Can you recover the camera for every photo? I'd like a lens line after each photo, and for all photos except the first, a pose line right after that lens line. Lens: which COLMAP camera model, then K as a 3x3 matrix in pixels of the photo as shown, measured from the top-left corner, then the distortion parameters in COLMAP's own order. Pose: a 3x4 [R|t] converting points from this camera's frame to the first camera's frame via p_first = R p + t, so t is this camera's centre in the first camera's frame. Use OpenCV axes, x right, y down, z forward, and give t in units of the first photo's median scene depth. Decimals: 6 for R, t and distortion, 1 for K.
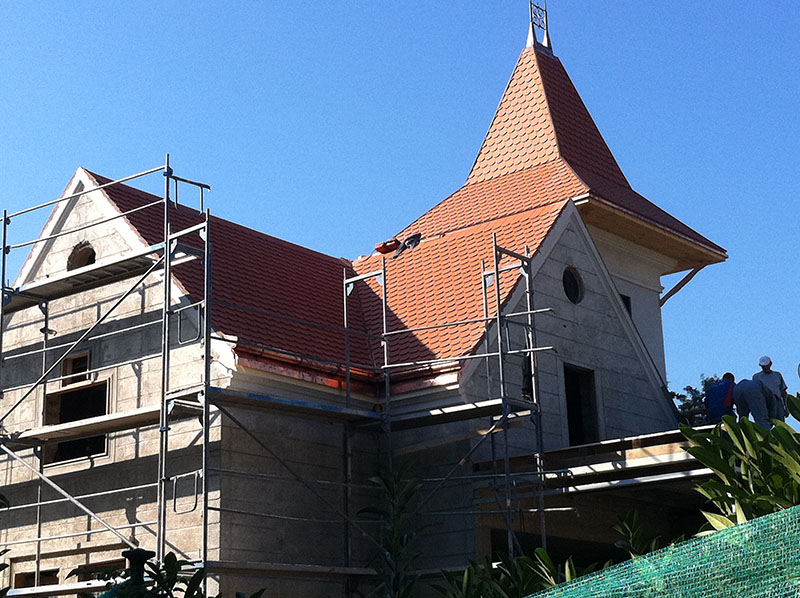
lens RADIAL K [[1452.7, 0, 400.0], [0, 1452.7, 299.0], [0, 0, 1]] dist [0.041088, -0.112061]
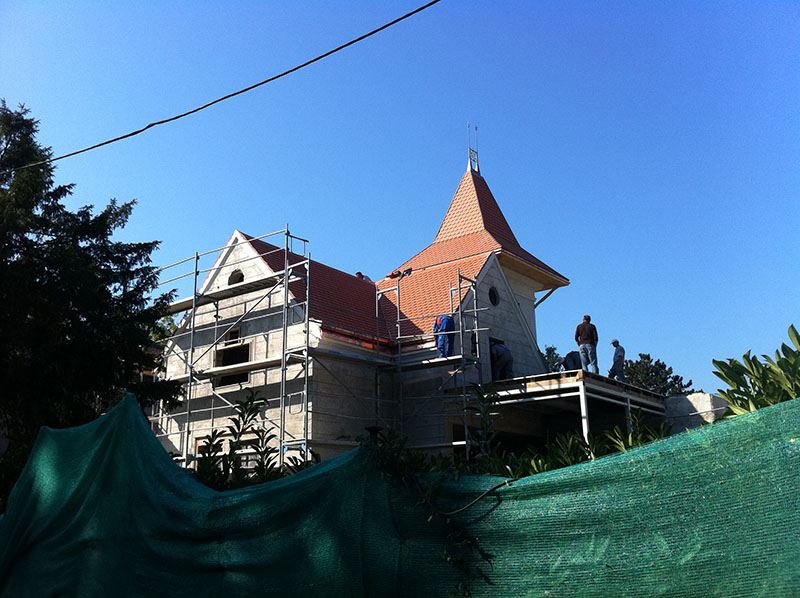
lens RADIAL K [[762.6, 0, 396.8], [0, 762.6, 298.7], [0, 0, 1]] dist [0.043708, -0.189946]
pose [[0.999629, 0.013415, 0.023705, -0.035680], [-0.013230, 0.999881, -0.007942, 0.003553], [-0.023809, 0.007625, 0.999687, 0.005528]]
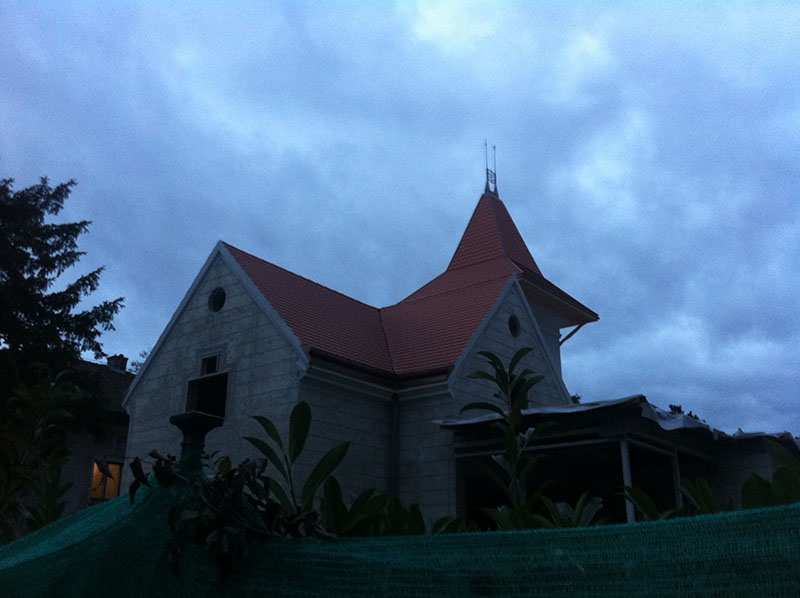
lens RADIAL K [[762.6, 0, 396.8], [0, 762.6, 298.7], [0, 0, 1]] dist [0.043708, -0.189946]
pose [[0.999535, 0.030450, -0.001294, -0.016390], [-0.030460, 0.996566, -0.077001, 0.034552], [-0.001056, 0.077004, 0.997030, 0.148270]]
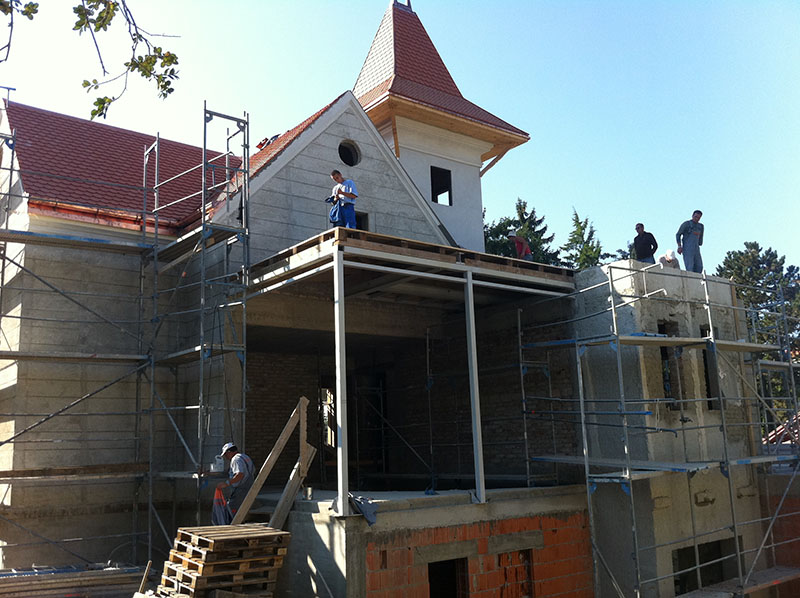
lens RADIAL K [[746.1, 0, 400.3], [0, 746.1, 314.1], [0, 0, 1]] dist [0.057690, -0.155132]
pose [[0.974603, -0.044567, -0.219460, 0.358316], [0.067144, 0.993064, 0.096512, 0.088323], [0.213637, -0.108797, 0.970836, 0.339057]]
